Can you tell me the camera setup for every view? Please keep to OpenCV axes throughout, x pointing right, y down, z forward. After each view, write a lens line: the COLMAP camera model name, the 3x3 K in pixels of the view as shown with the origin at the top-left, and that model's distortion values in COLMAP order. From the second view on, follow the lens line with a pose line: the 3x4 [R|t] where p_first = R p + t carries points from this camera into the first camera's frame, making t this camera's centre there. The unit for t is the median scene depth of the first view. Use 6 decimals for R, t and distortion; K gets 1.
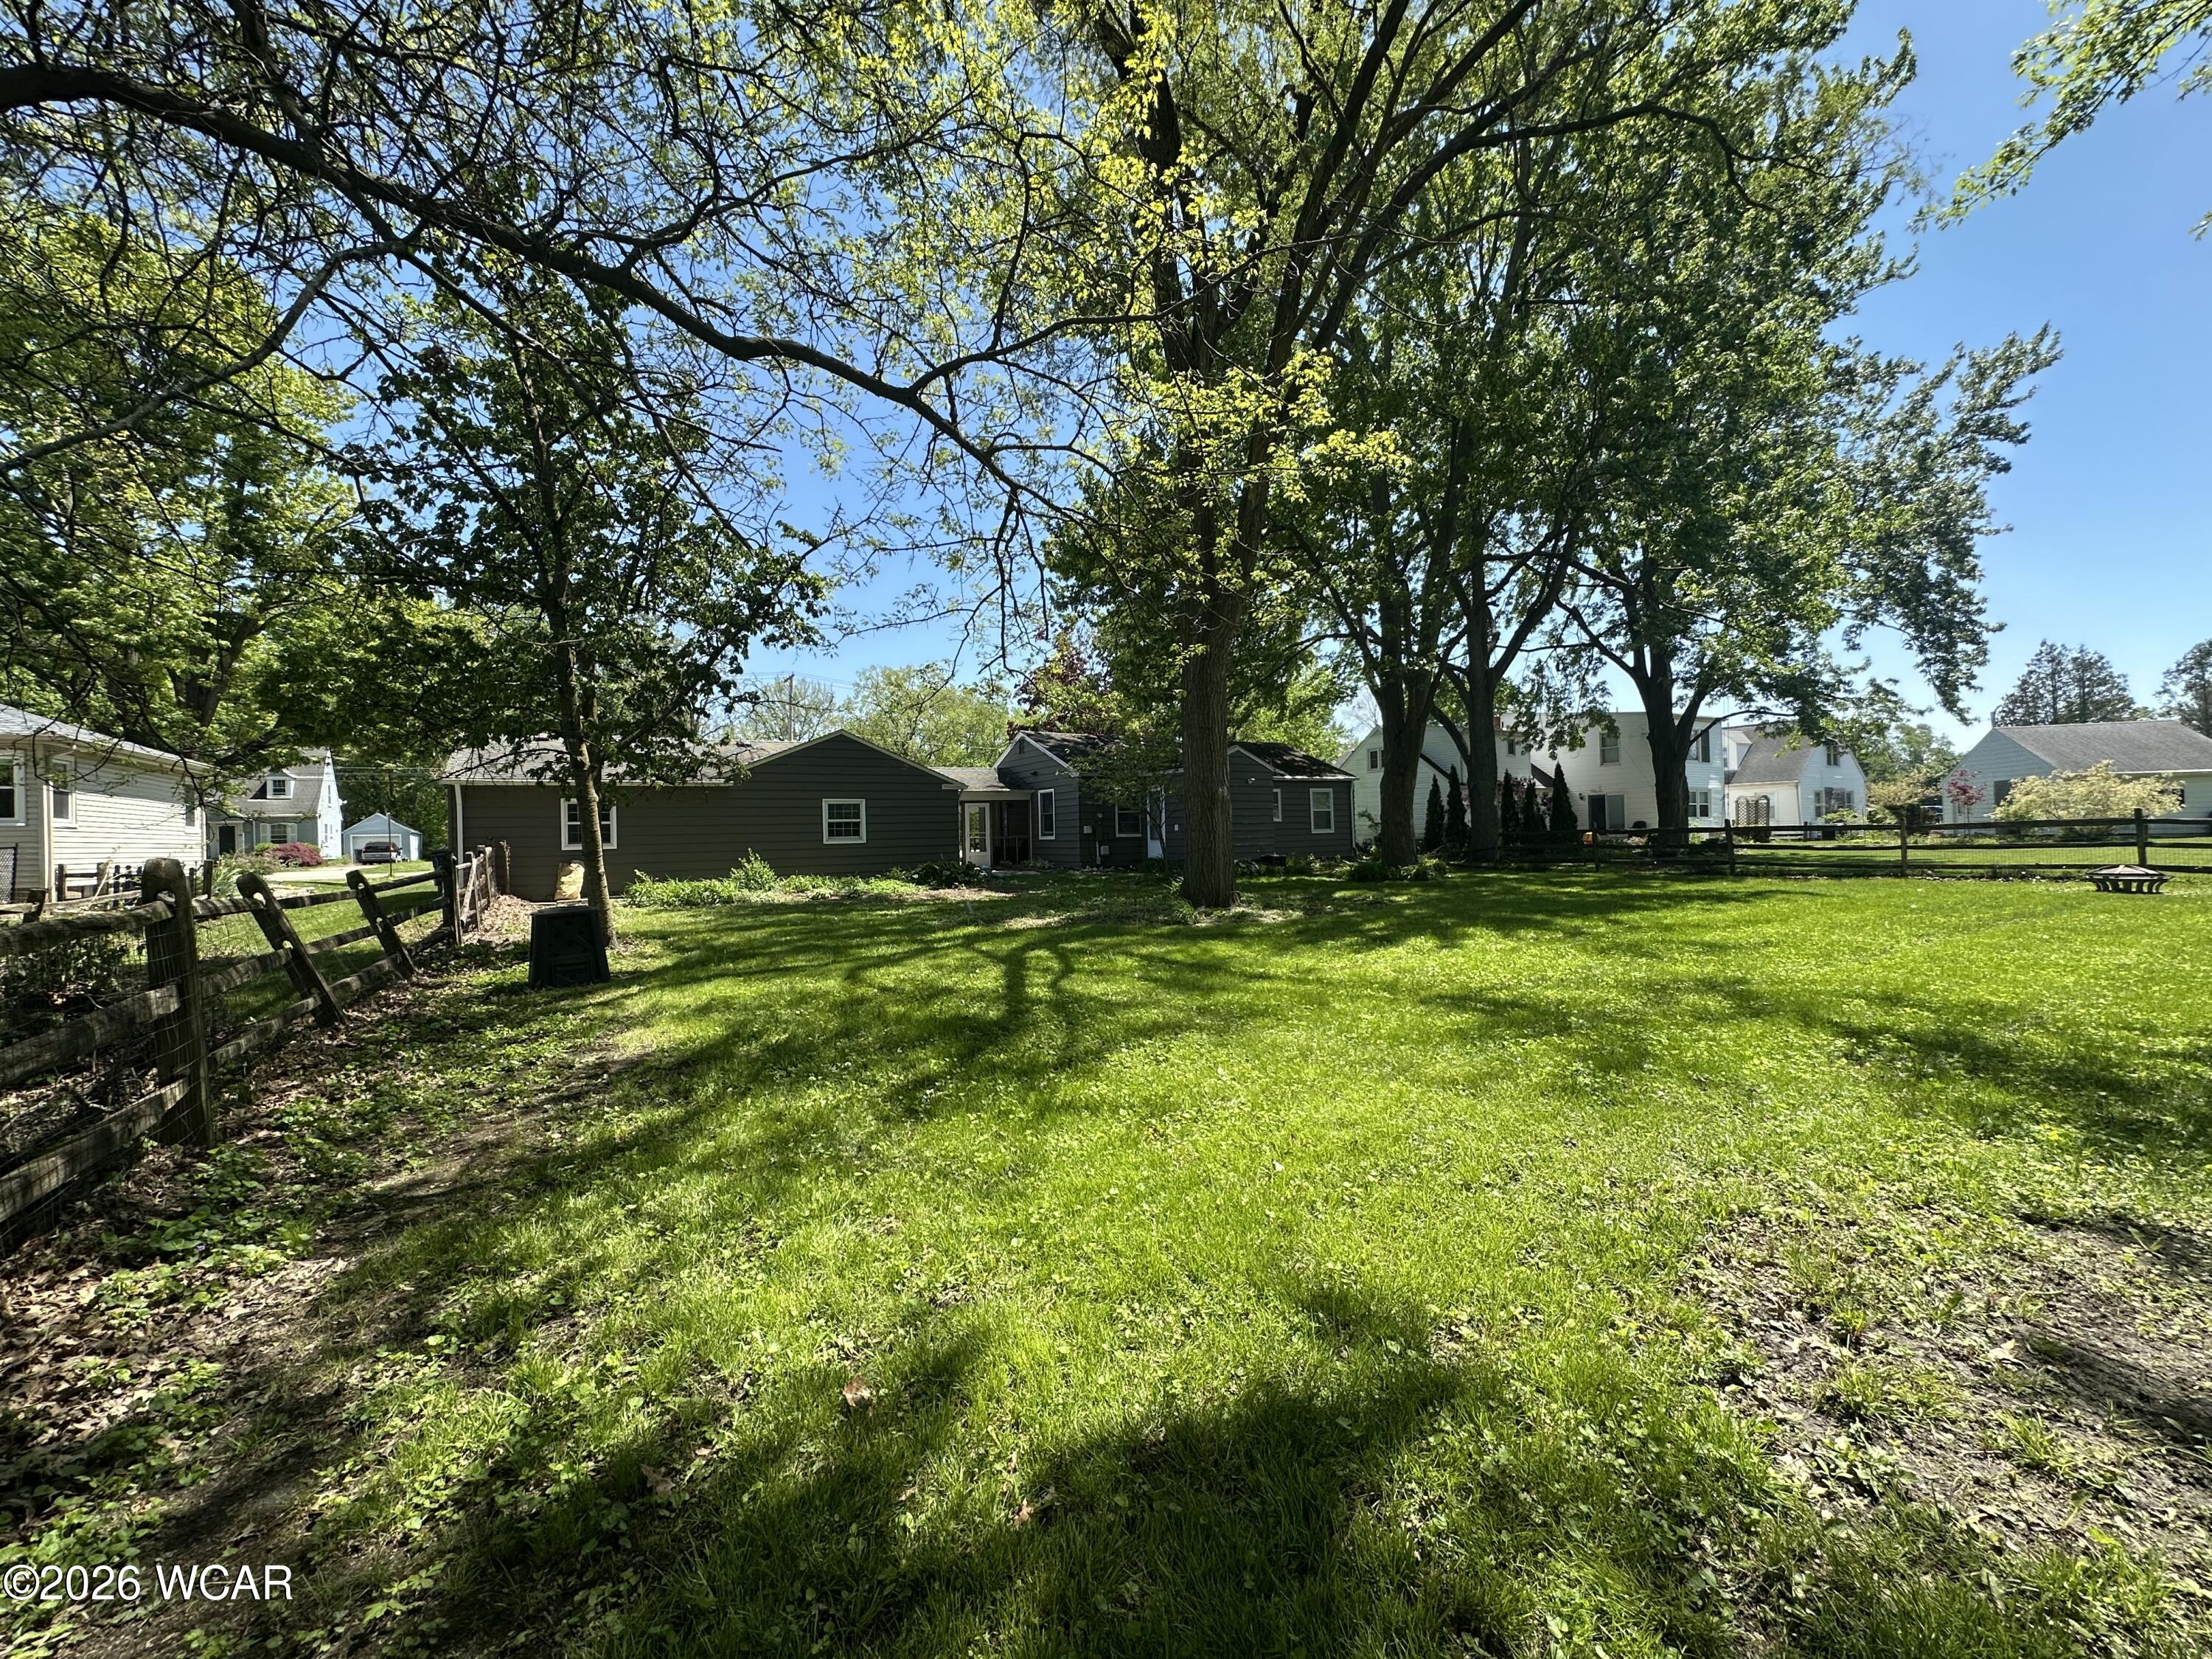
lens RADIAL K [[874.4, 0, 1102.5], [0, 874.4, 829.1], [0, 0, 1]] dist [-0.002486, 0.000256]
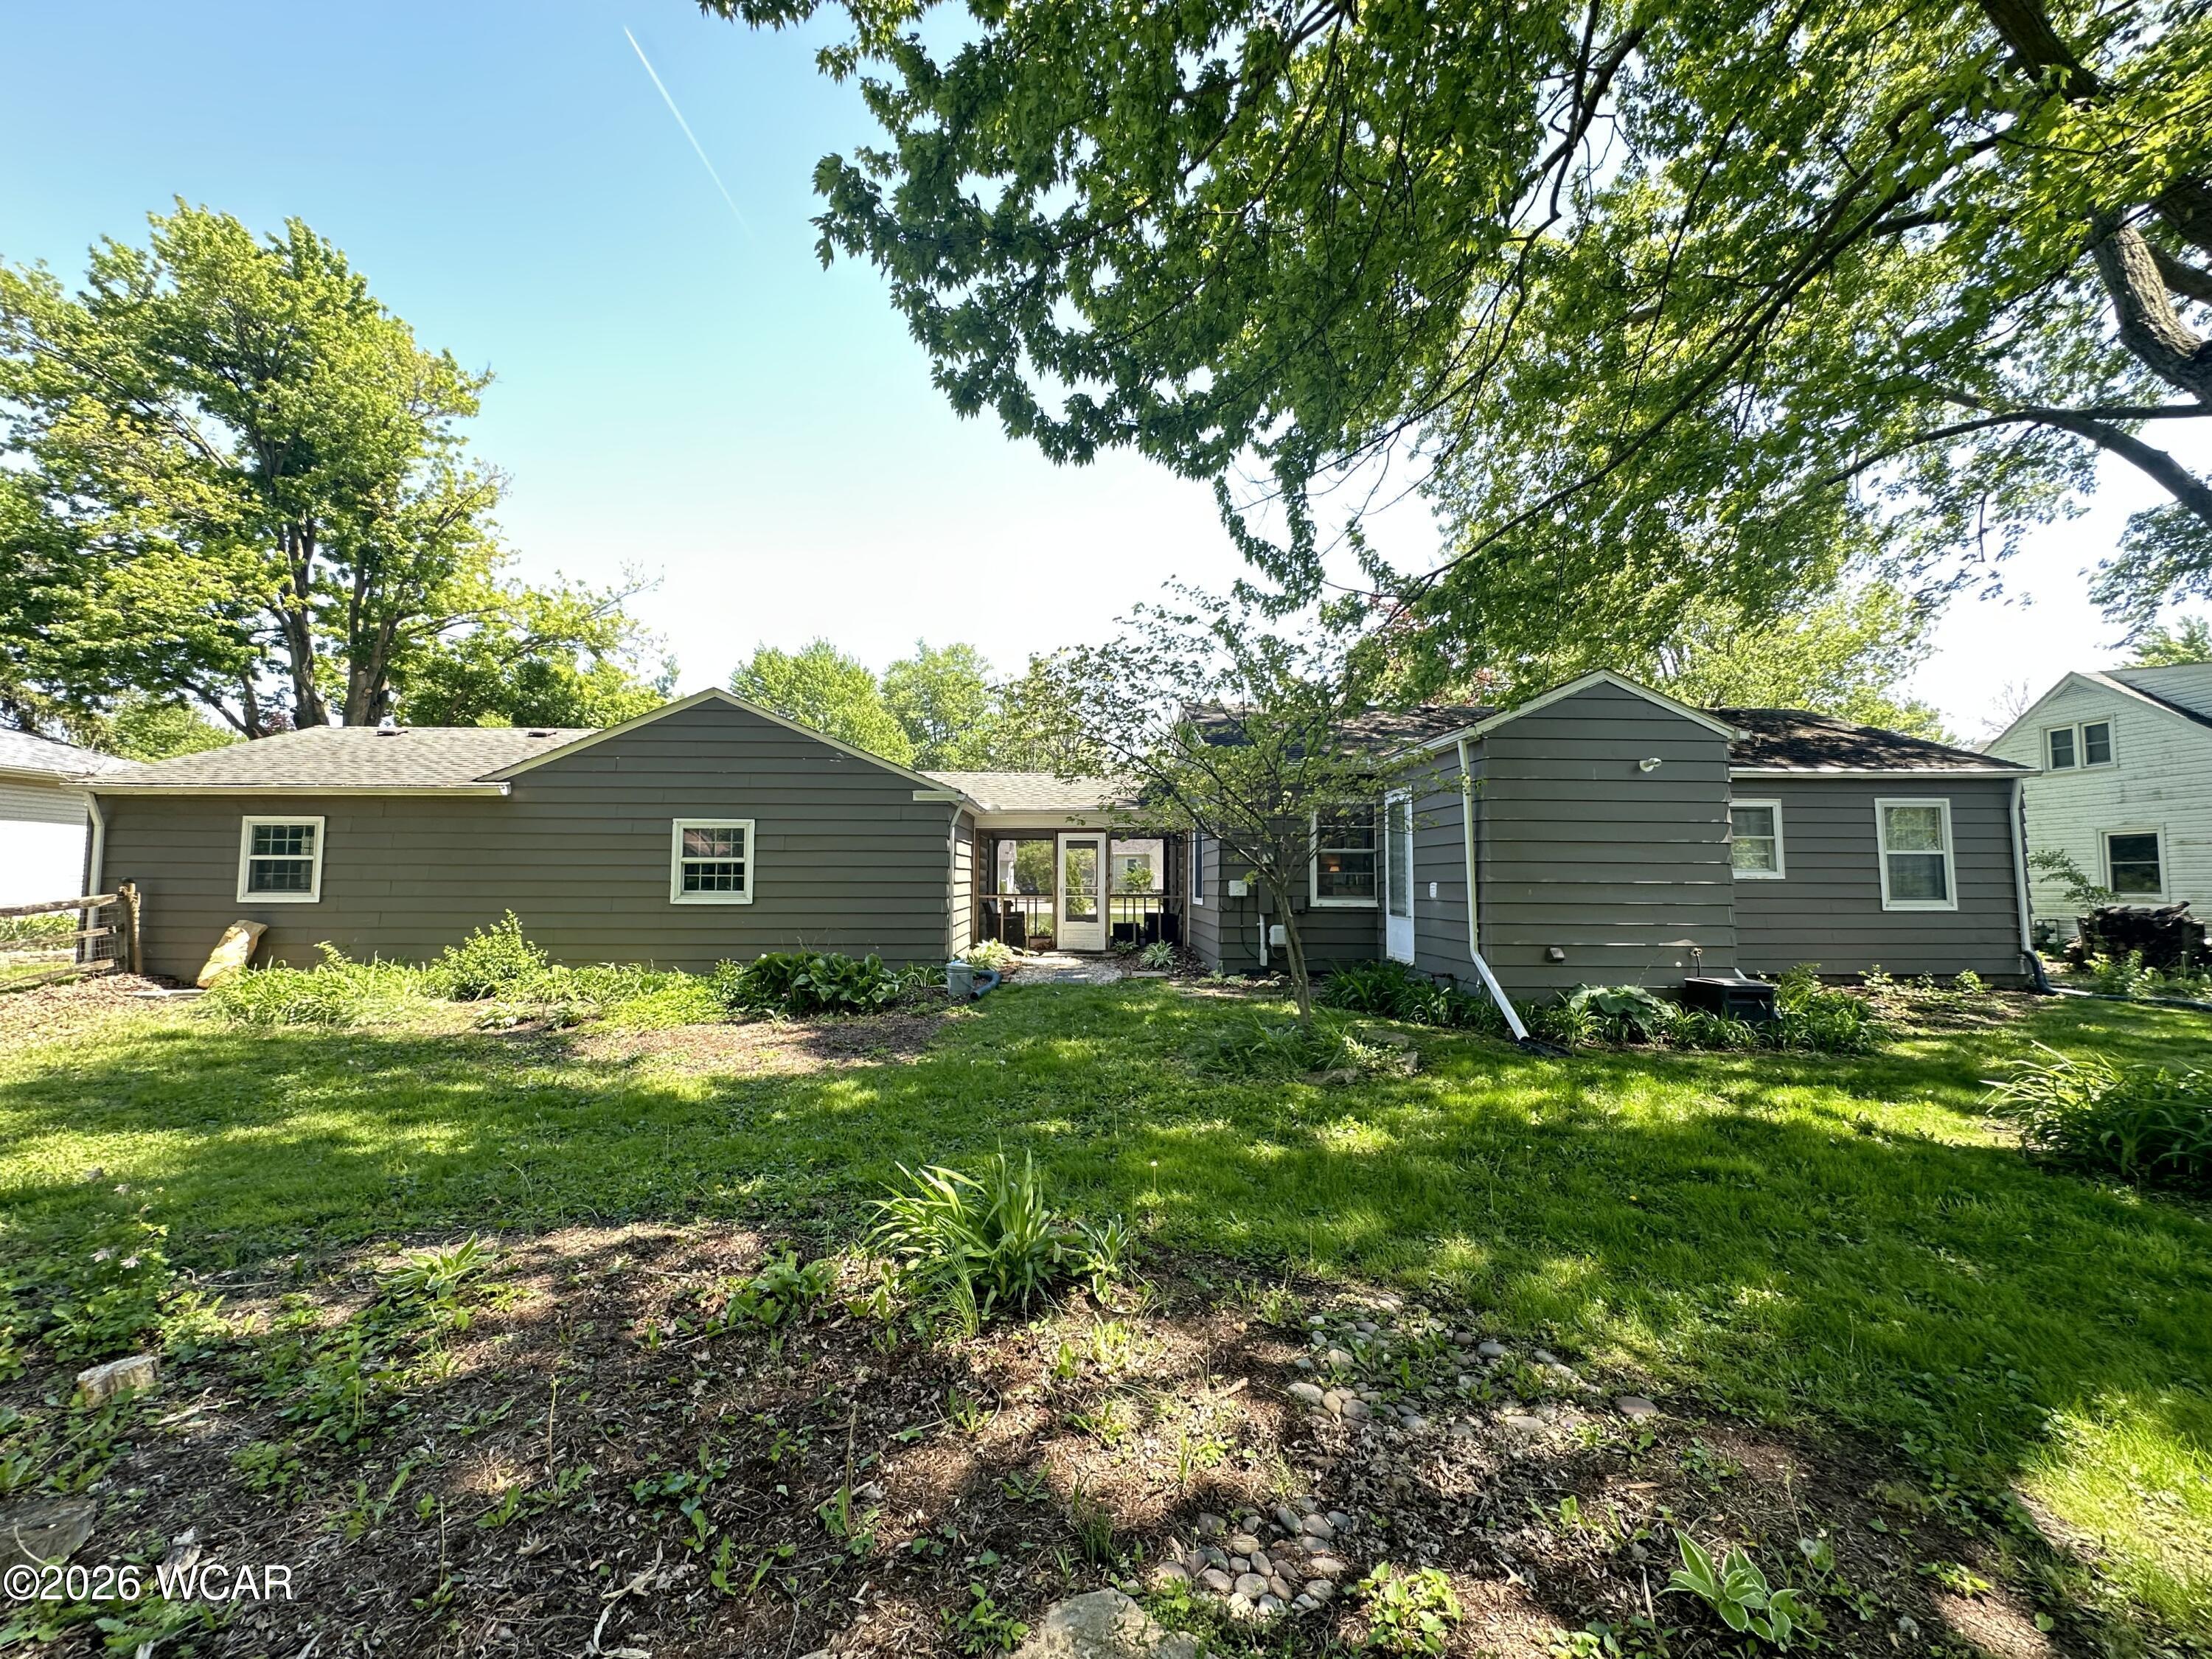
lens RADIAL K [[874.4, 0, 1113.3], [0, 874.4, 821.1], [0, 0, 1]] dist [-0.002486, 0.000256]
pose [[0.878634, -0.006425, -0.477452, 0.164077], [-0.020059, 0.998530, -0.050351, -0.011307], [0.477074, 0.053817, 0.877214, 0.646848]]
